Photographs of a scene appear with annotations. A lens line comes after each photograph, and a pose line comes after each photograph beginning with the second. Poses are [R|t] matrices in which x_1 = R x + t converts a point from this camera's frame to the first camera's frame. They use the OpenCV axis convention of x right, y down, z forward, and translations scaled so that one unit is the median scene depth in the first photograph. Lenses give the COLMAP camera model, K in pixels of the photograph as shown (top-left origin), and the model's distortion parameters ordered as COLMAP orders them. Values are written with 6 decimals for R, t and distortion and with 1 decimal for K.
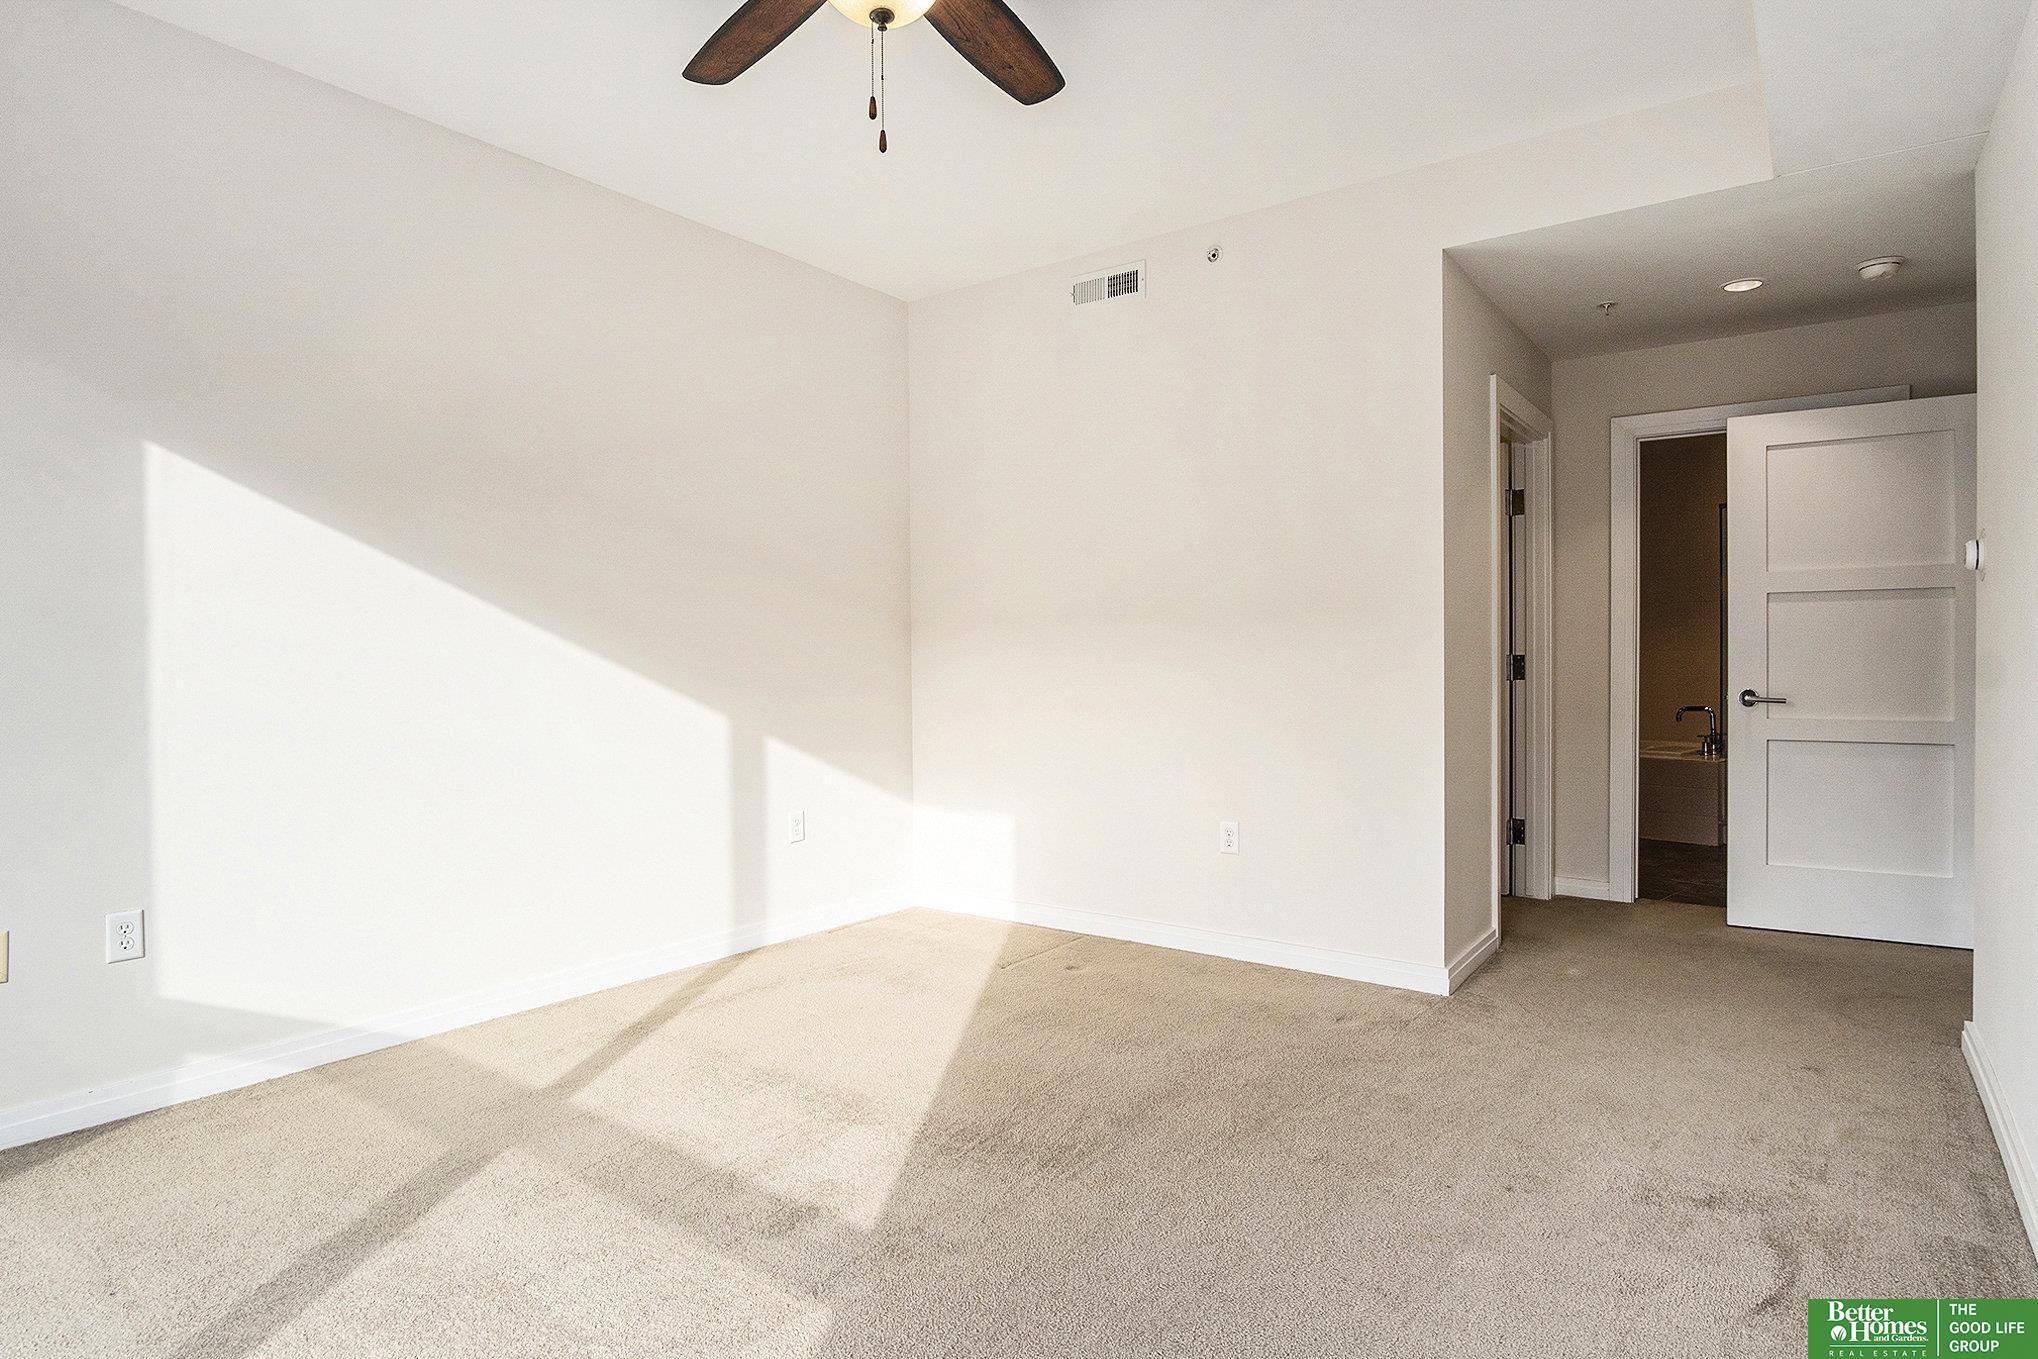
lens RADIAL K [[1119.8, 0, 1011.1], [0, 1119.8, 668.9], [0, 0, 1]] dist [-0.003852, -0.001858]
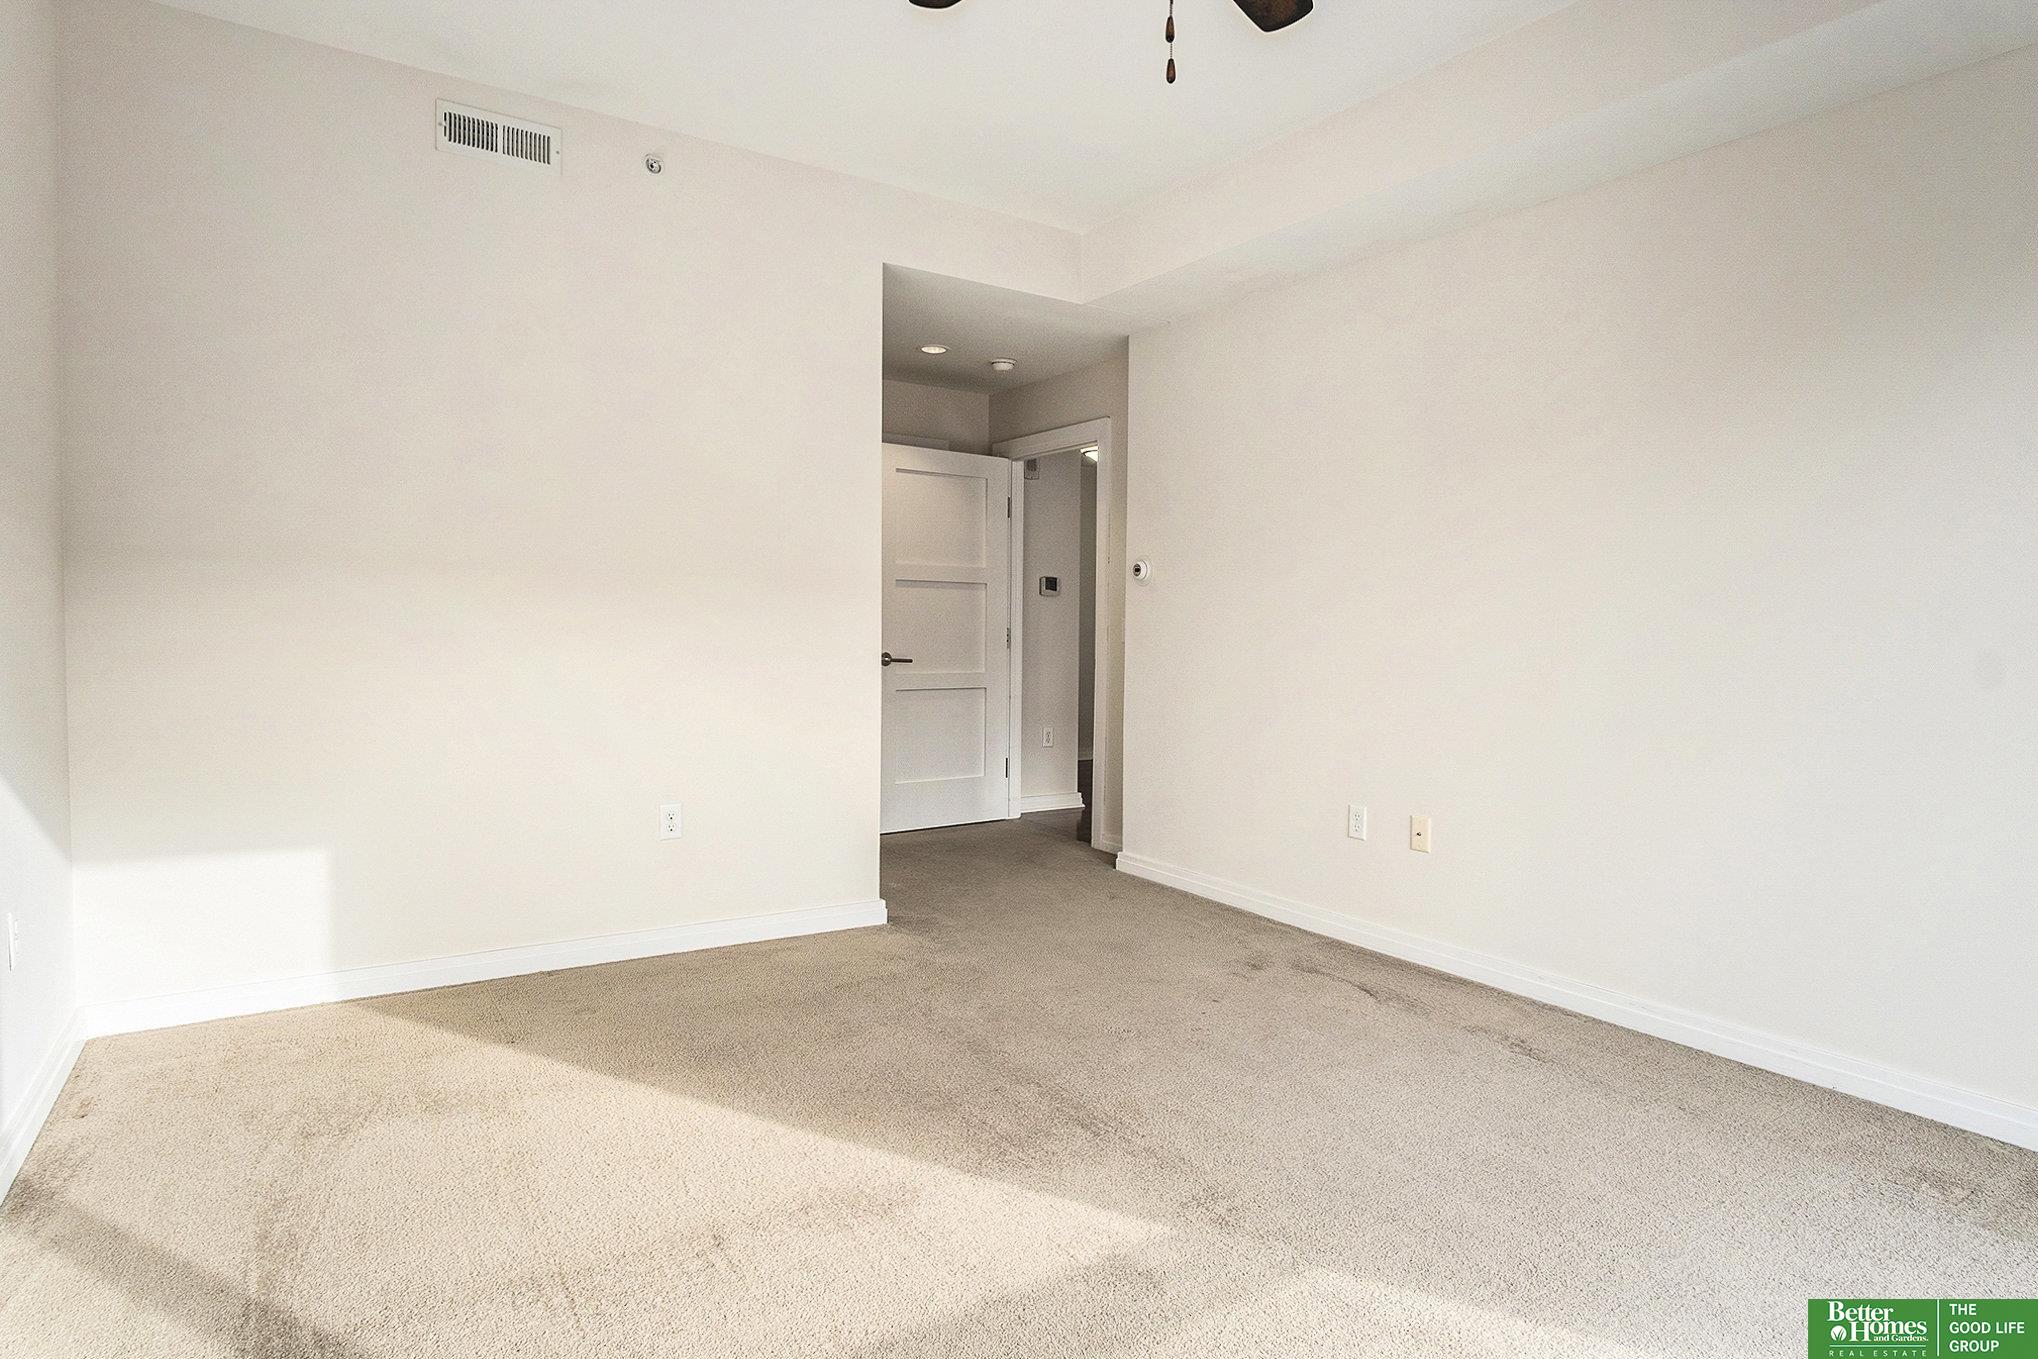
lens RADIAL K [[1119.8, 0, 1011.1], [0, 1119.8, 668.9], [0, 0, 1]] dist [-0.003852, -0.001858]
pose [[0.349313, -0.025261, 0.936666, -0.566755], [-0.007624, 0.999527, 0.029800, -0.002709], [-0.936975, -0.017551, 0.348955, 0.432525]]
